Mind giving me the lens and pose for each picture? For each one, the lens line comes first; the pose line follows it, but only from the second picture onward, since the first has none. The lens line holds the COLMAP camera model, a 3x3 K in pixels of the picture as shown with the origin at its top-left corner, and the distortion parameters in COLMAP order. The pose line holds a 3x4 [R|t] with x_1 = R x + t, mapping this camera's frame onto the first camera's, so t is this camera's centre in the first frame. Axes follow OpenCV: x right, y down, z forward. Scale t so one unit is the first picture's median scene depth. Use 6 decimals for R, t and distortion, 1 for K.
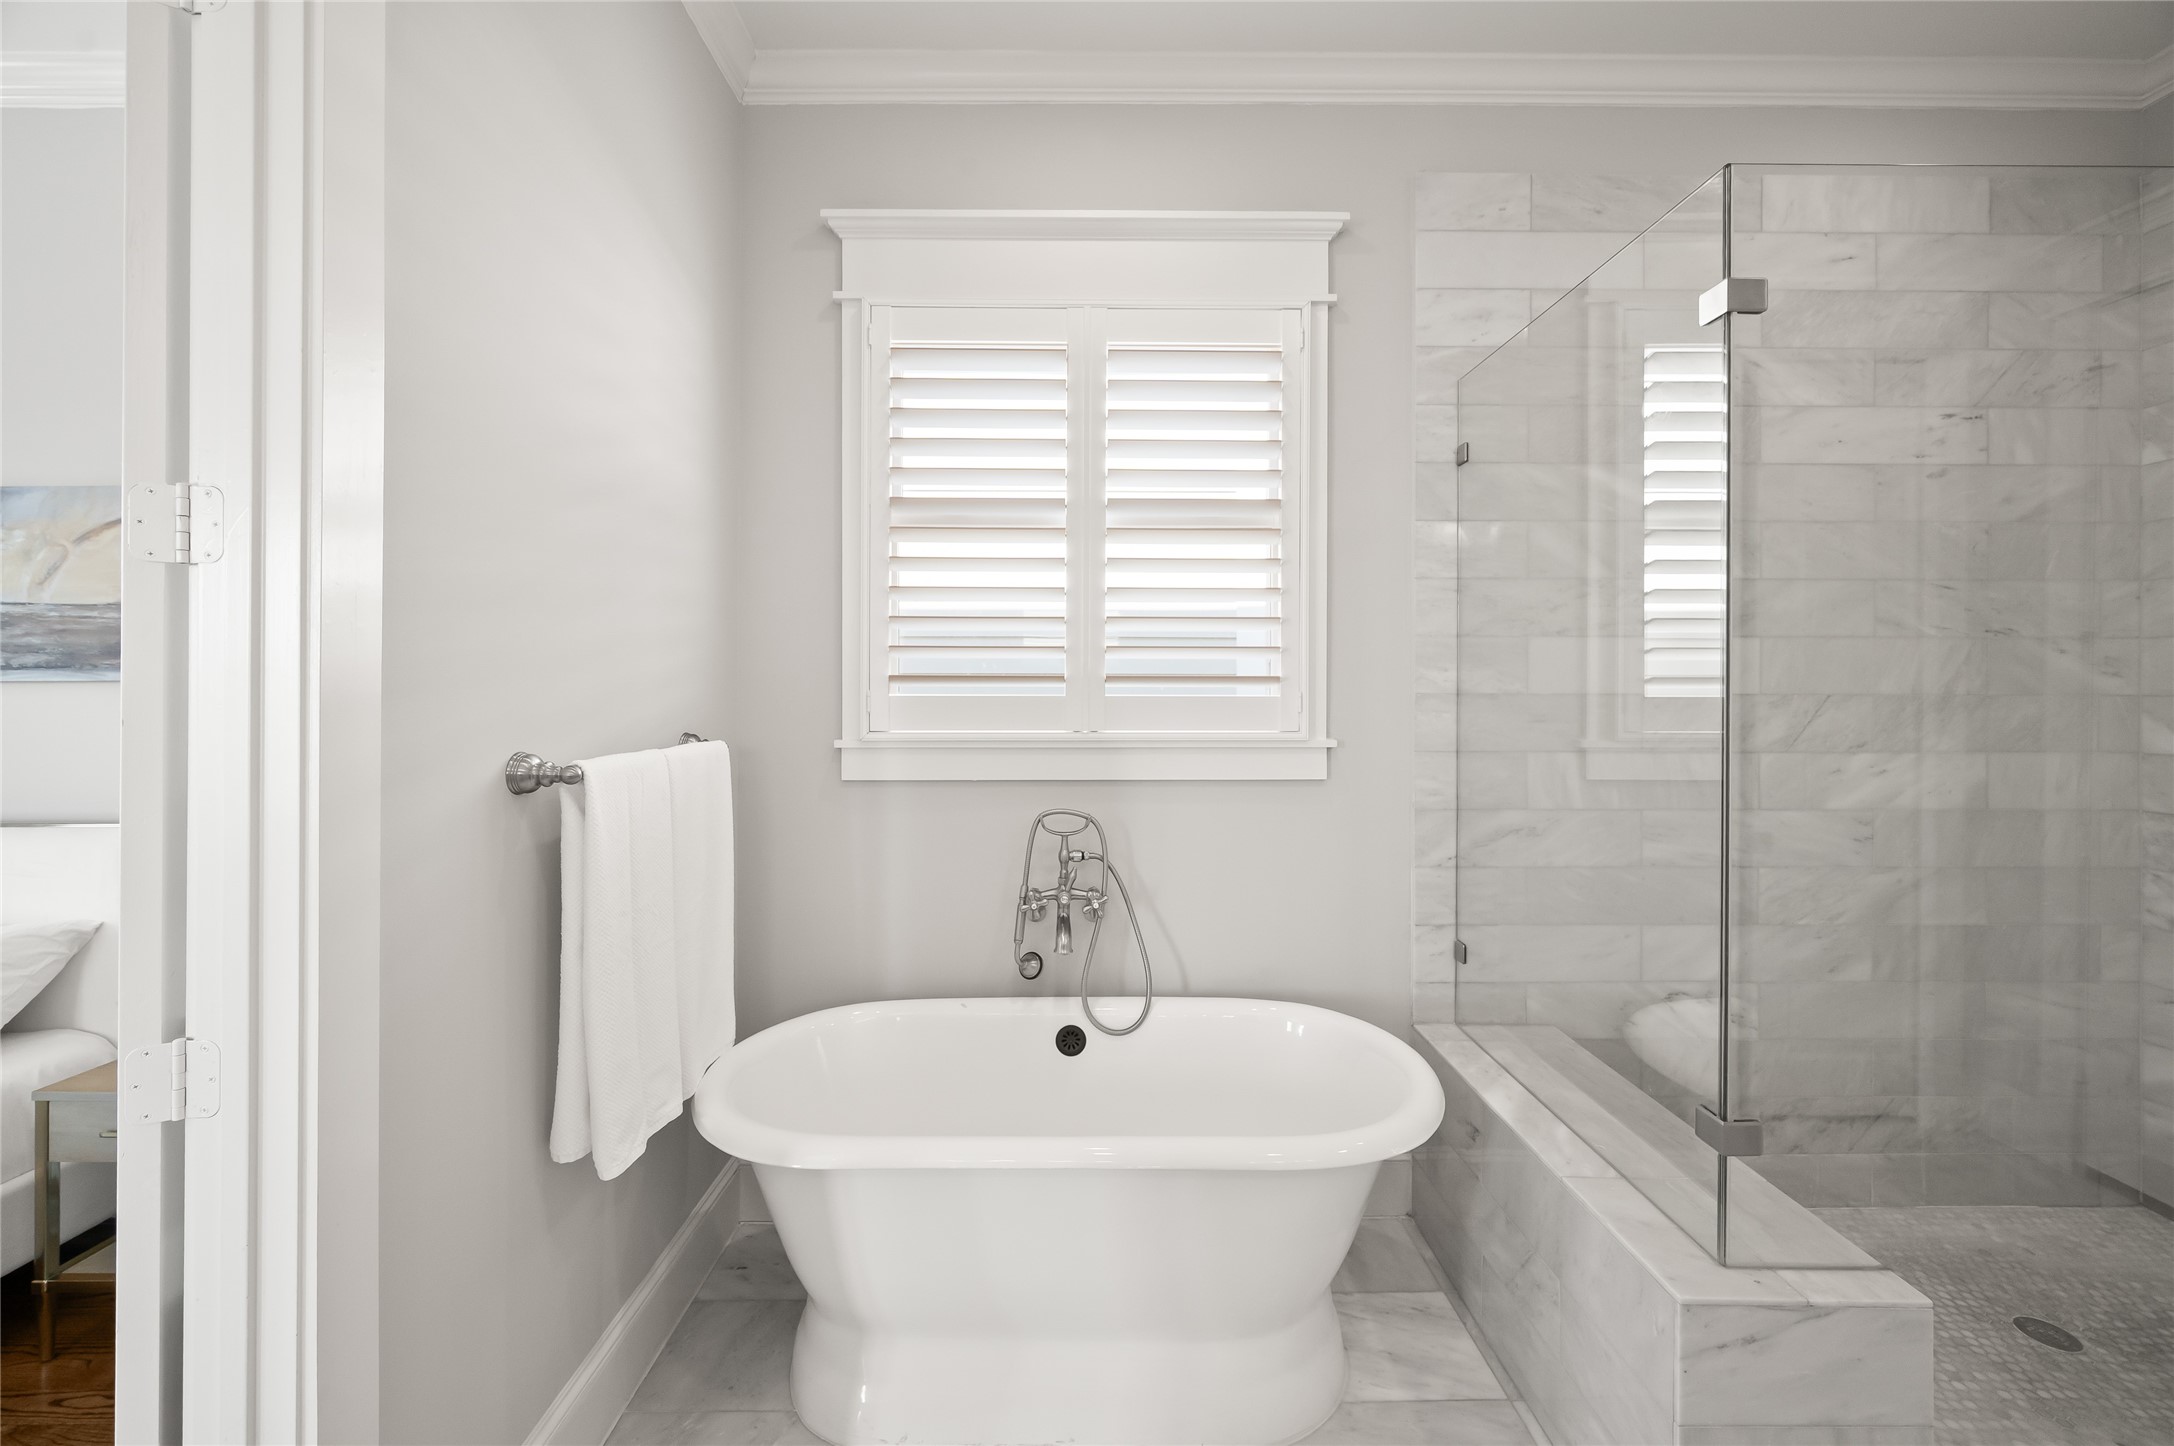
lens RADIAL K [[891.8, 0, 1067.6], [0, 891.8, 684.8], [0, 0, 1]] dist [0.003817, 0.000370]
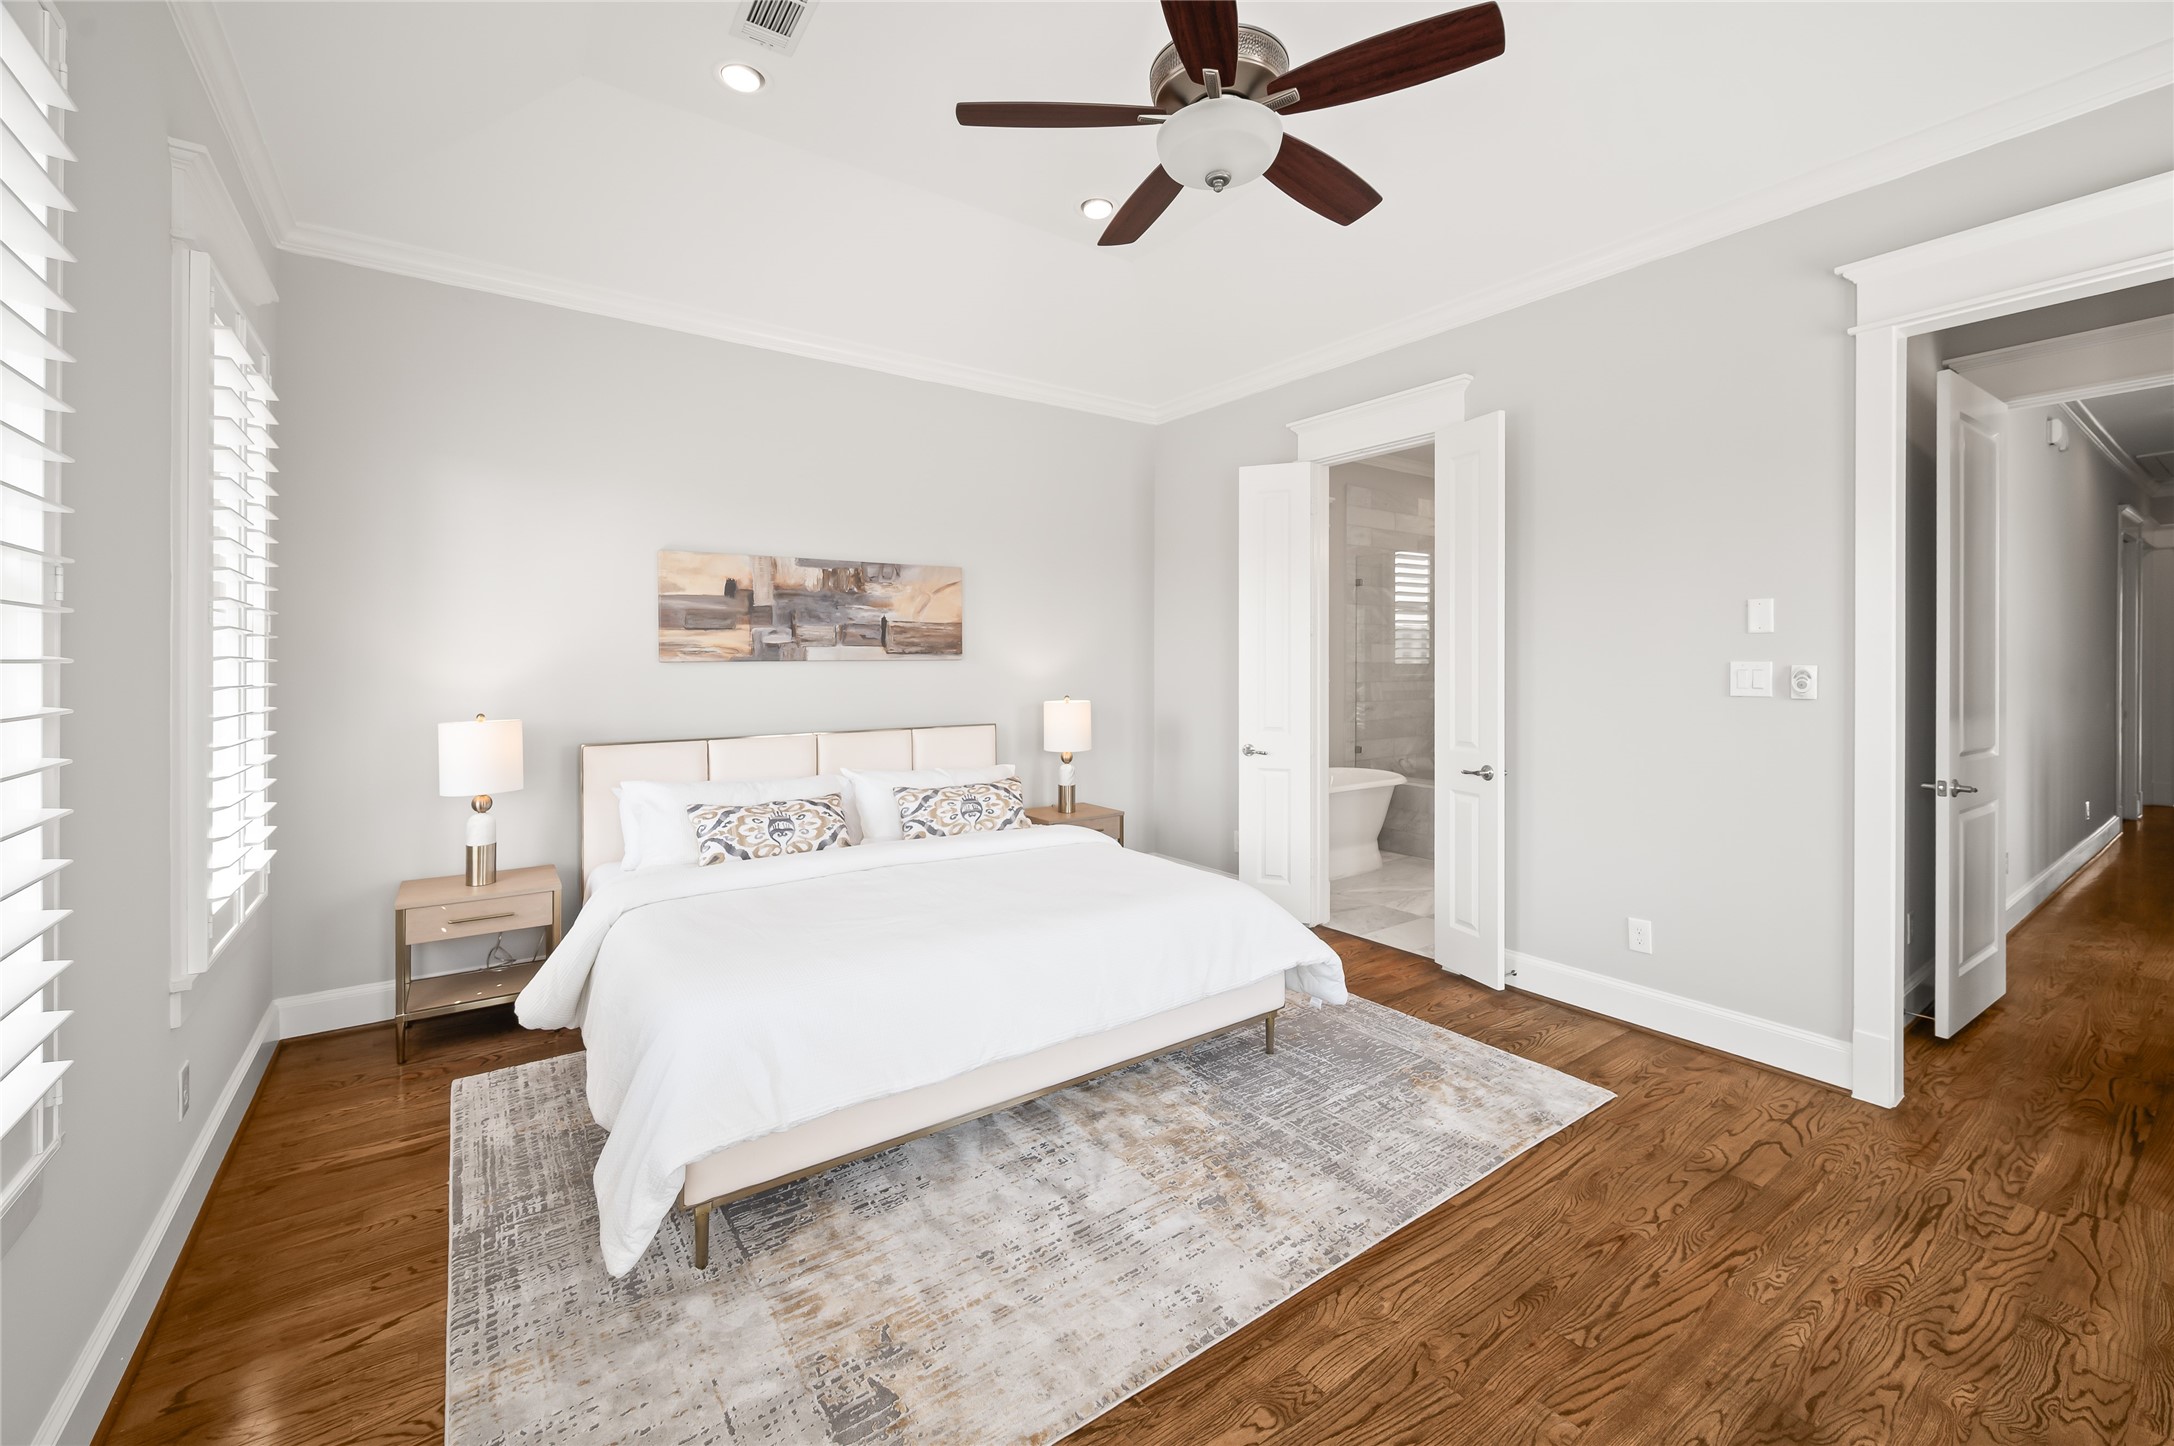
lens RADIAL K [[891.8, 0, 1101.4], [0, 891.8, 662.0], [0, 0, 1]] dist [0.003817, 0.000370]
pose [[0.809898, -0.003515, 0.586561, -2.010141], [0.003225, 0.999994, 0.001539, -0.000813], [-0.586562, 0.000645, 0.809904, -0.909285]]
